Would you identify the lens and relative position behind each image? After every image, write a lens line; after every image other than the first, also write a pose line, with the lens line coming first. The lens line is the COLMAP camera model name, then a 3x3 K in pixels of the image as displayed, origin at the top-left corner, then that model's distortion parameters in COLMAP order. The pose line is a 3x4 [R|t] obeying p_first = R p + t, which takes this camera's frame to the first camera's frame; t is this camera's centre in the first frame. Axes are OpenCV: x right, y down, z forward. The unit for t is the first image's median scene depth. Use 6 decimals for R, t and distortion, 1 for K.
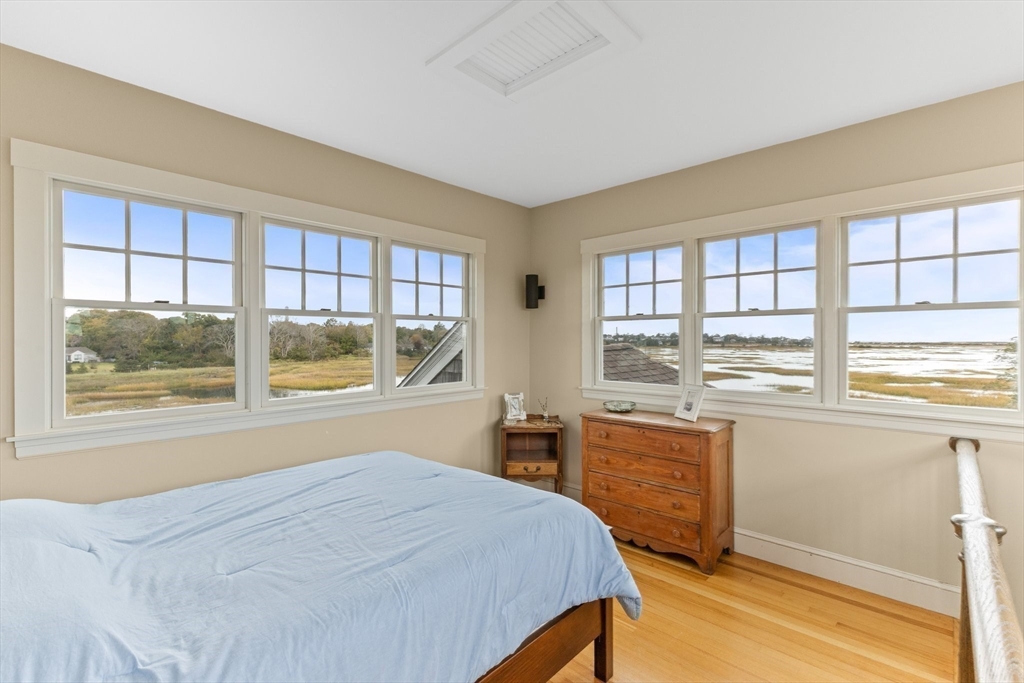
lens RADIAL K [[469.4, 0, 515.2], [0, 469.4, 344.0], [0, 0, 1]] dist [0.030731, 0.000228]
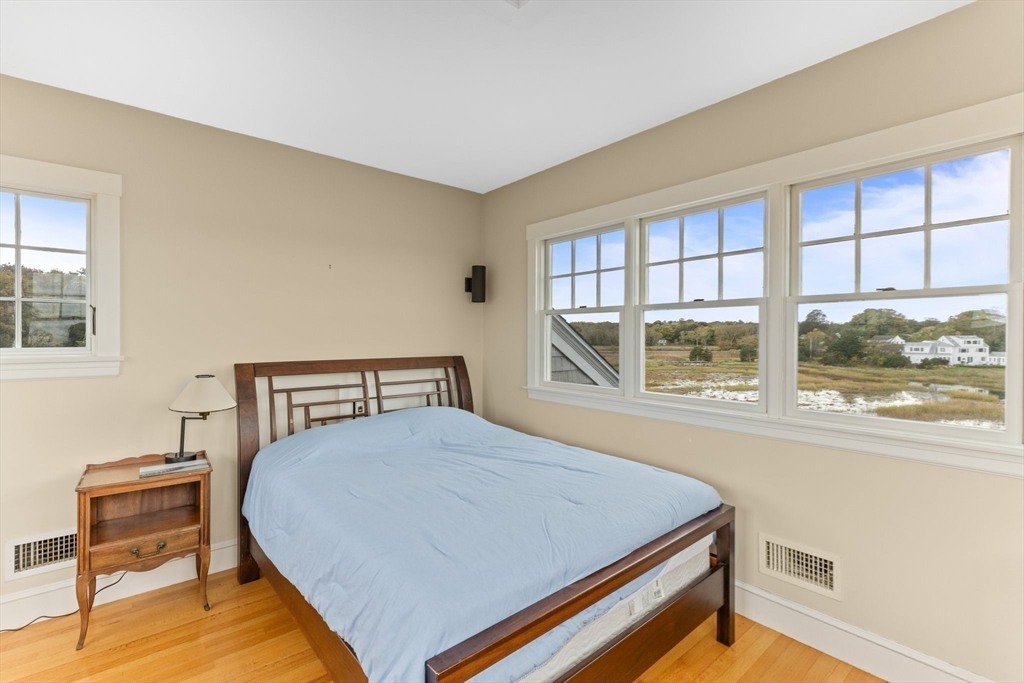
lens RADIAL K [[469.4, 0, 508.7], [0, 469.4, 334.1], [0, 0, 1]] dist [0.030731, 0.000228]
pose [[-0.156162, 0.011187, -0.987668, 0.744541], [0.006041, 0.999928, 0.010371, -0.030370], [0.987713, -0.004347, -0.156218, 1.134301]]
